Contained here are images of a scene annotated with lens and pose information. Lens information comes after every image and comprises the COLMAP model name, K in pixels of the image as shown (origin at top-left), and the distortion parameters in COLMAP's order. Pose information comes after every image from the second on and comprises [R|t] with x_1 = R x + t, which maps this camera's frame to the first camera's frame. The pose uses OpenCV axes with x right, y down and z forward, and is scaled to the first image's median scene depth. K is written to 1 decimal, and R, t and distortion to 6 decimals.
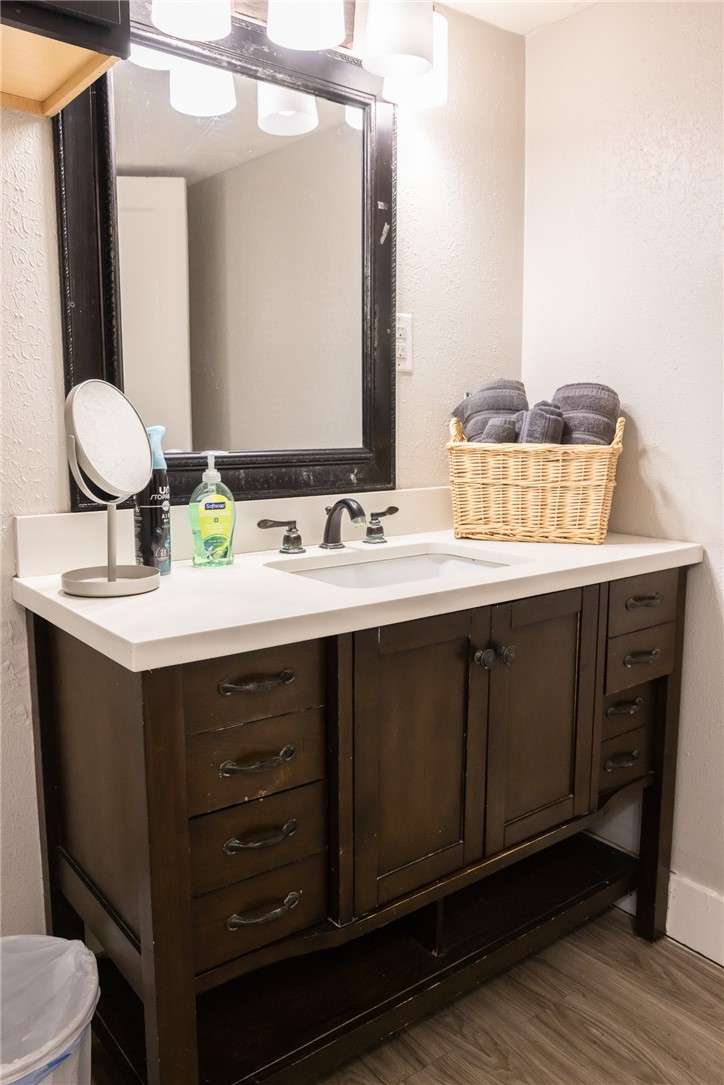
lens RADIAL K [[830.6, 0, 362.0], [0, 830.6, 542.5], [0, 0, 1]] dist [-0.010855, -0.004272]
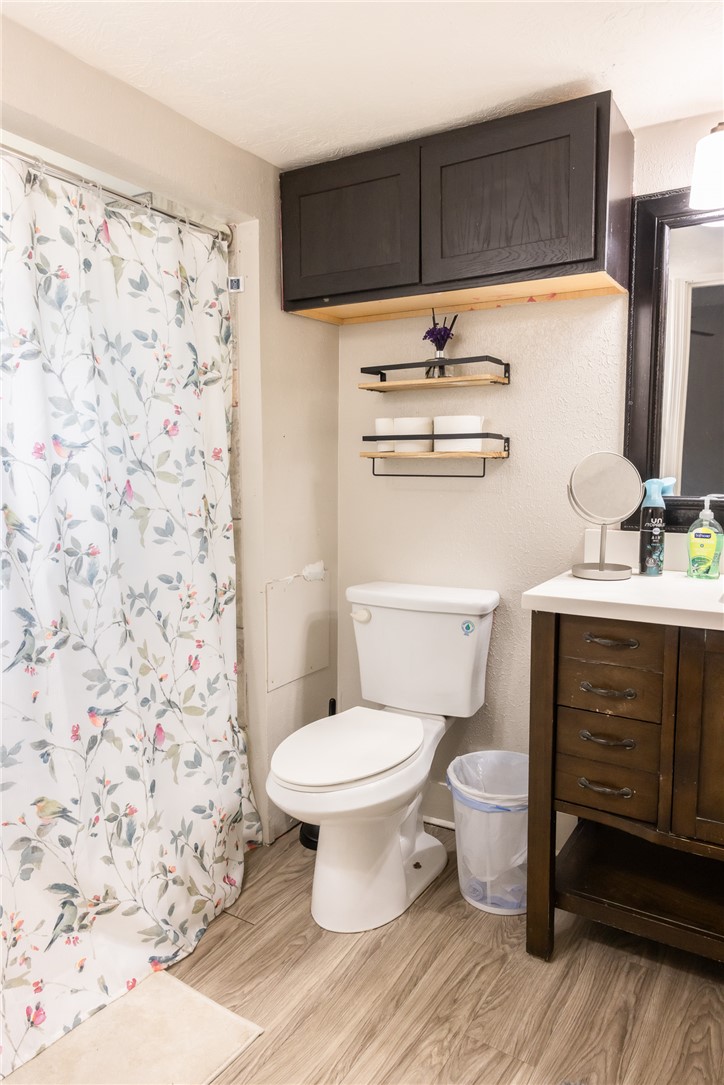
lens RADIAL K [[723.4, 0, 362.0], [0, 723.4, 542.5], [0, 0, 1]] dist [0.002079, 0.003572]
pose [[0.347340, 0.104681, -0.931878, 0.766357], [-0.129418, 0.989592, 0.062926, -0.034973], [0.928766, 0.098745, 0.357272, 0.027932]]
